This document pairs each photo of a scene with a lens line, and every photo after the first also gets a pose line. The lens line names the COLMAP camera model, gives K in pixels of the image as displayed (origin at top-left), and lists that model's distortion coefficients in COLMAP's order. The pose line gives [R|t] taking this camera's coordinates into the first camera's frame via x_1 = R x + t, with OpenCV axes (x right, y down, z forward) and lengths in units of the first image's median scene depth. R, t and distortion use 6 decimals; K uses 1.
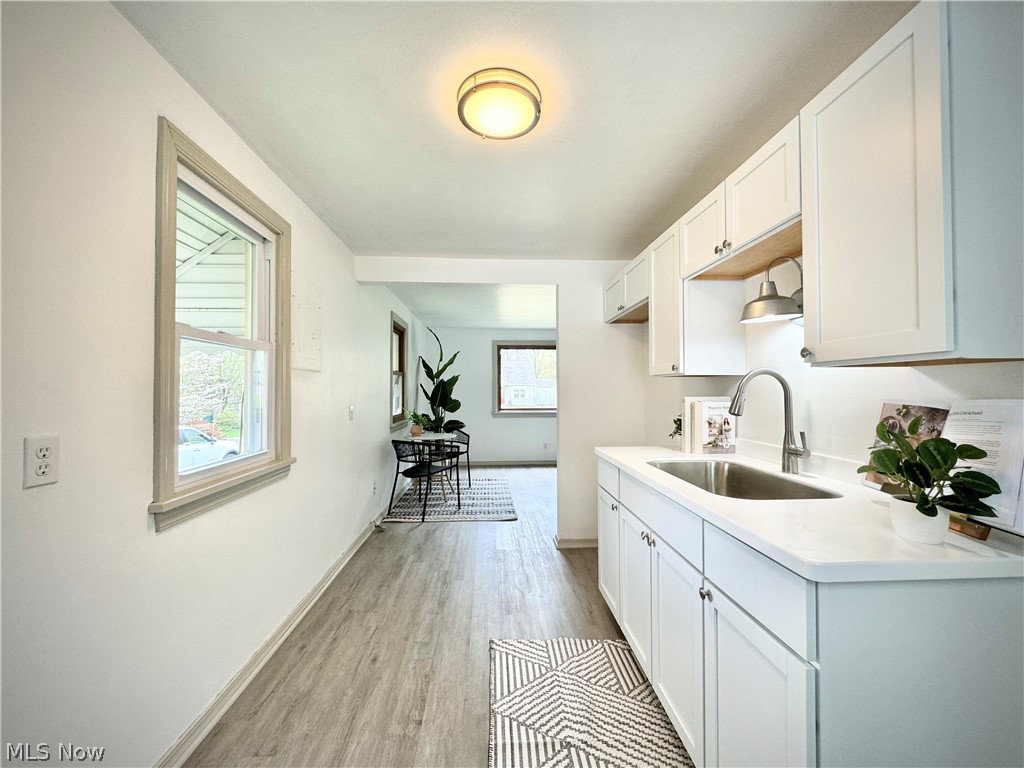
lens RADIAL K [[408.5, 0, 512.0], [0, 408.5, 384.0], [0, 0, 1]] dist [-0.000907, -0.000309]
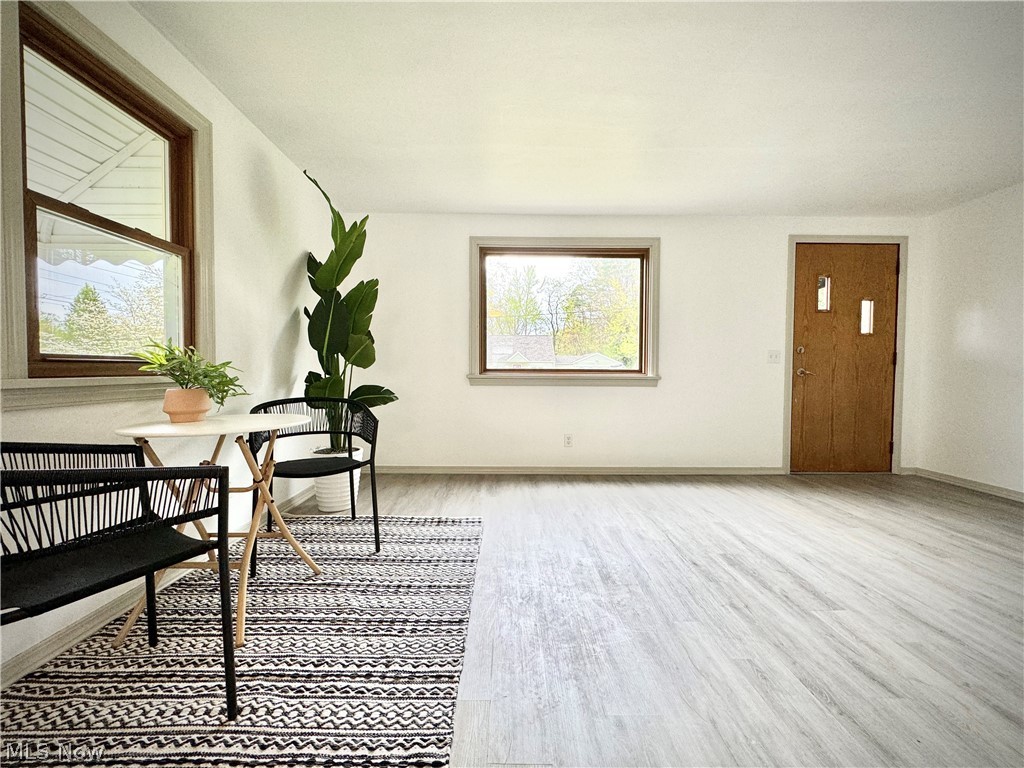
lens RADIAL K [[408.5, 0, 512.0], [0, 408.5, 384.0], [0, 0, 1]] dist [-0.000907, -0.000309]
pose [[0.999089, 0.009972, -0.041492, 0.096284], [-0.007976, 0.998816, 0.047991, 0.179426], [0.041921, -0.047616, 0.997986, 1.552892]]
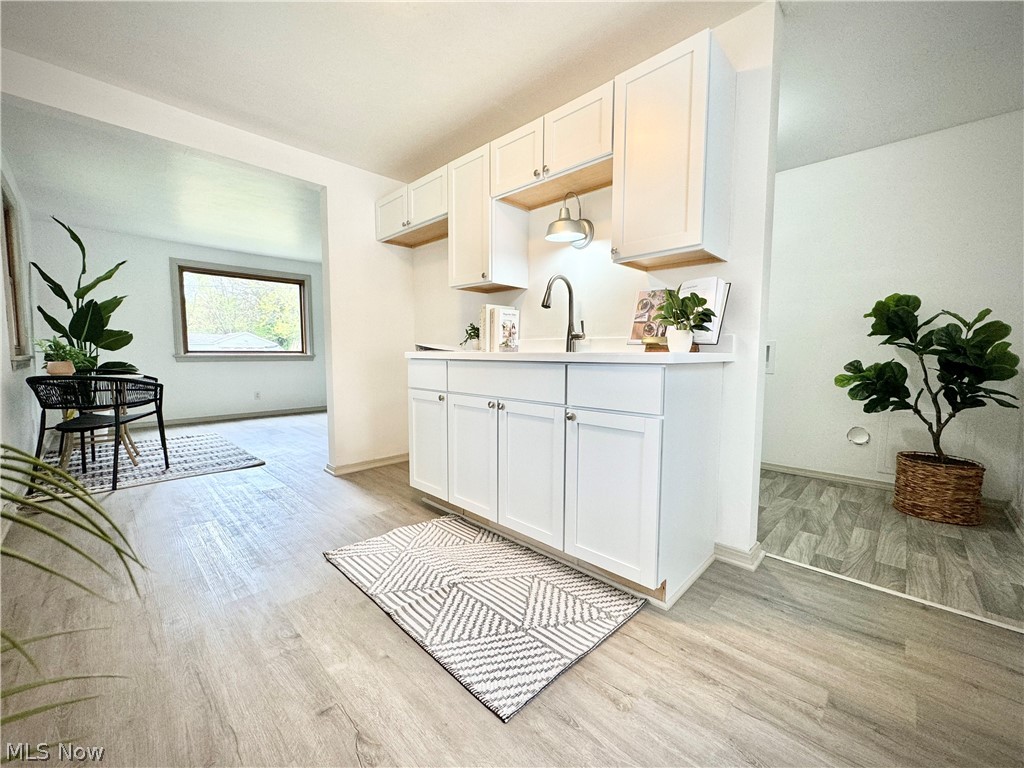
lens RADIAL K [[408.5, 0, 512.0], [0, 408.5, 384.0], [0, 0, 1]] dist [-0.000907, -0.000309]
pose [[0.736003, -0.046634, 0.675370, -0.331193], [-0.014446, 0.996316, 0.084538, 0.163090], [-0.676824, -0.071977, 0.732617, 0.074198]]
